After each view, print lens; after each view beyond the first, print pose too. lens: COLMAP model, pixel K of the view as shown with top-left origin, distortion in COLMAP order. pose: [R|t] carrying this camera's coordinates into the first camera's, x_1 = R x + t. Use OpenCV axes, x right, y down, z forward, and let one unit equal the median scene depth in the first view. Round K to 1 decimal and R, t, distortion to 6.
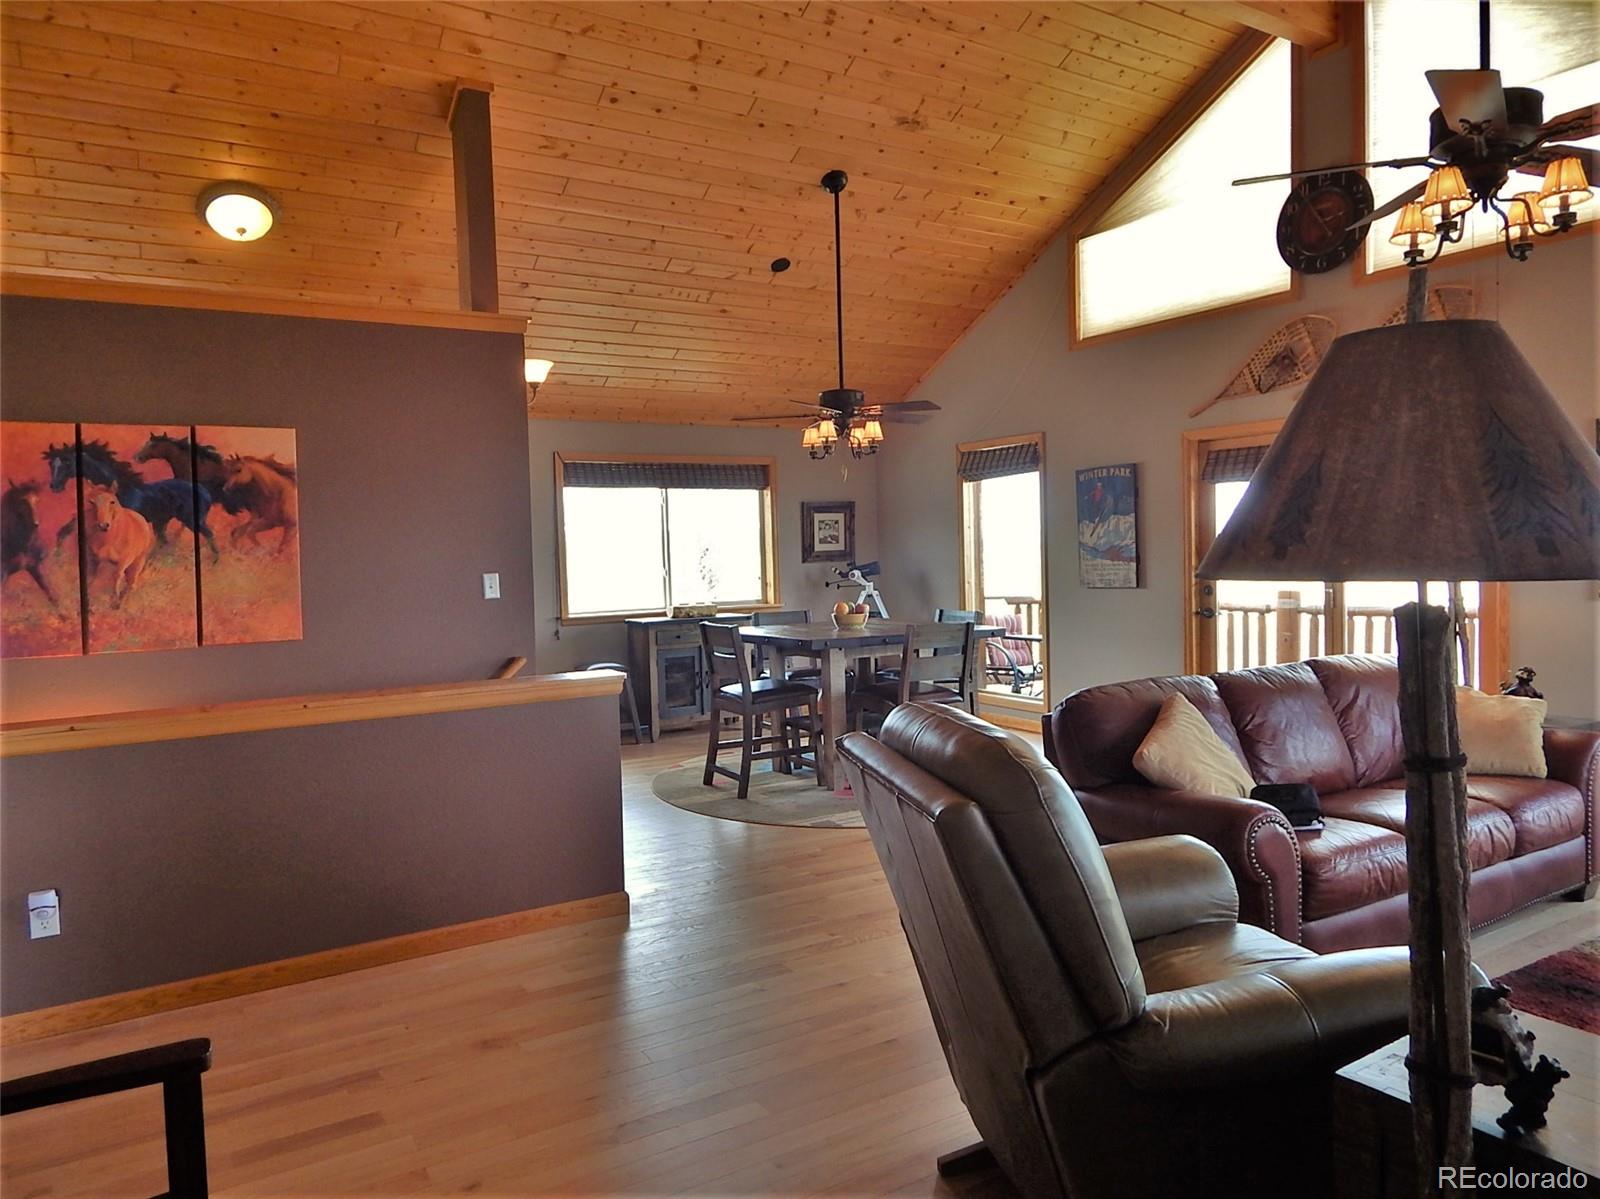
lens RADIAL K [[1097.9, 0, 800.0], [0, 1097.9, 599.5], [0, 0, 1]] dist [0.059509, -0.001383]
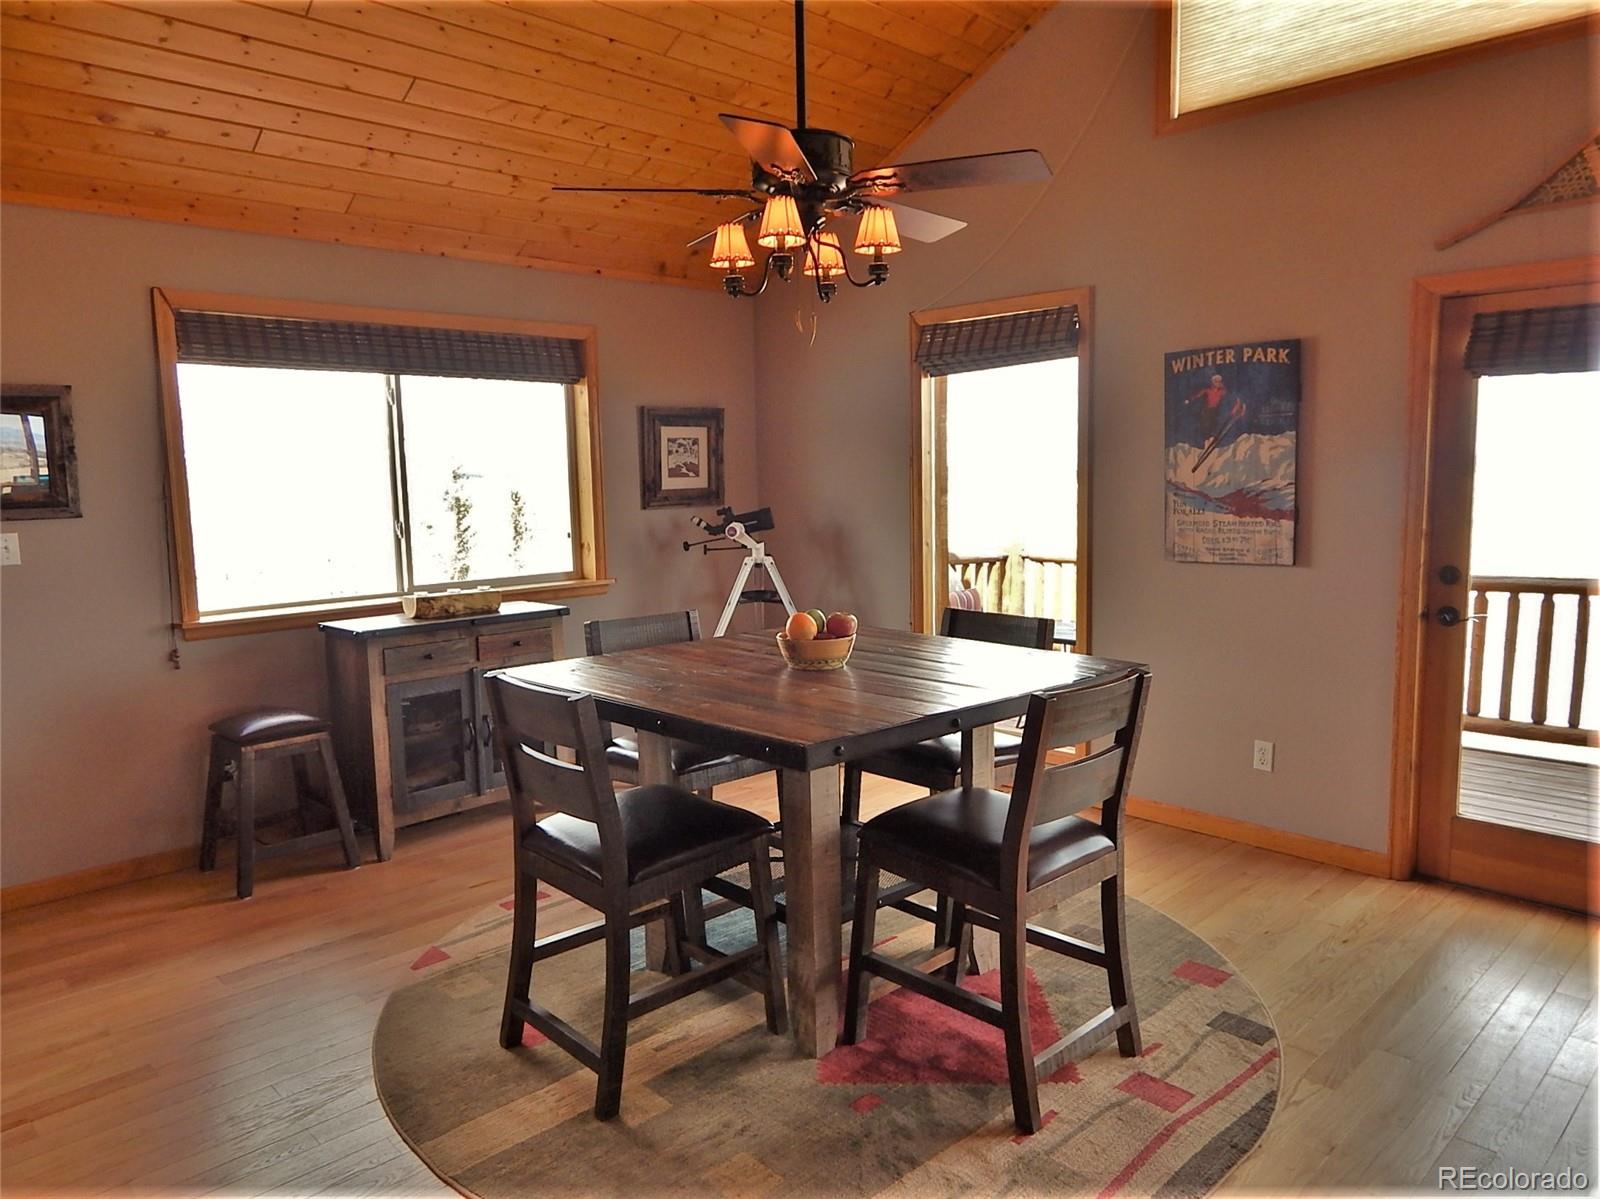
lens RADIAL K [[1086.3, 0, 794.6], [0, 1086.3, 594.0], [0, 0, 1]] dist [0.006997, -0.009020]
pose [[0.975840, -0.016954, 0.217826, -0.051482], [0.002993, 0.997929, 0.064260, -0.028036], [-0.218464, -0.062056, 0.973870, 0.450464]]
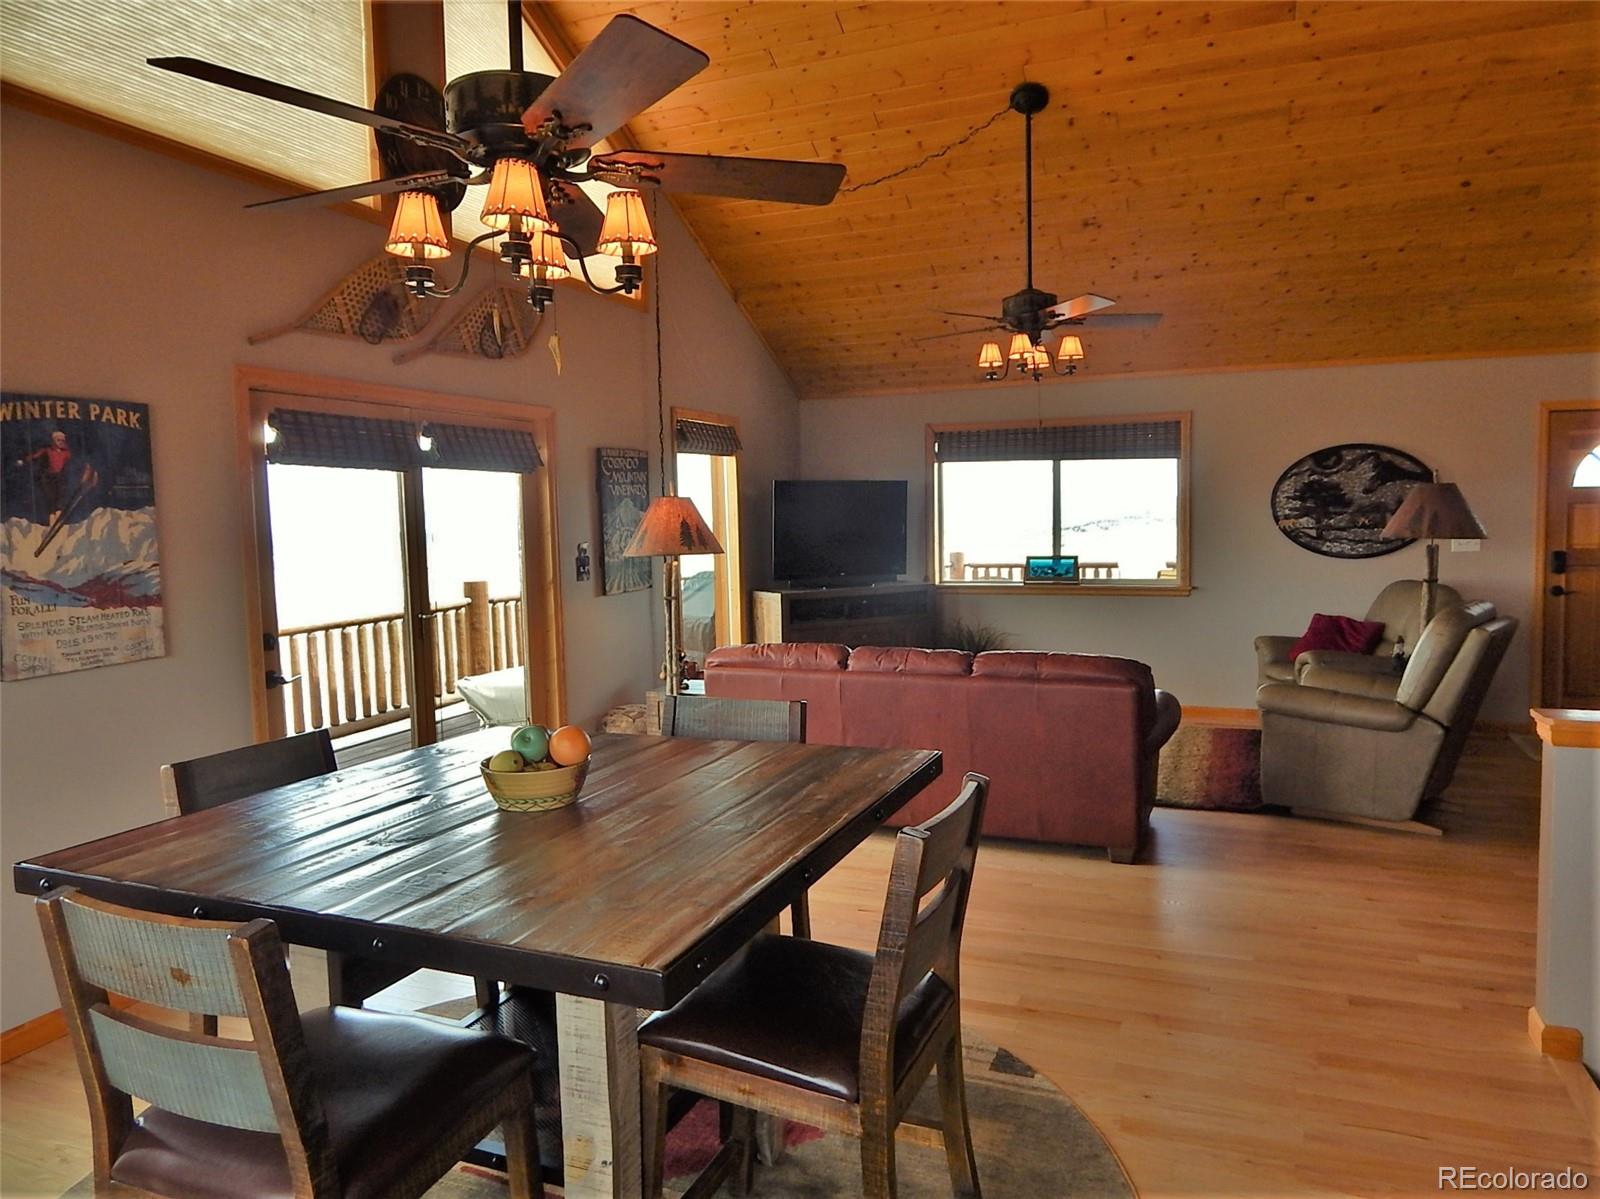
lens RADIAL K [[1098.5, 0, 804.3], [0, 1098.5, 585.4], [0, 0, 1]] dist [0.010156, -0.004250]
pose [[-0.590875, -0.013198, 0.806655, -0.225595], [0.078900, 0.994128, 0.074060, -0.048666], [-0.802896, 0.107405, -0.586364, 0.913134]]
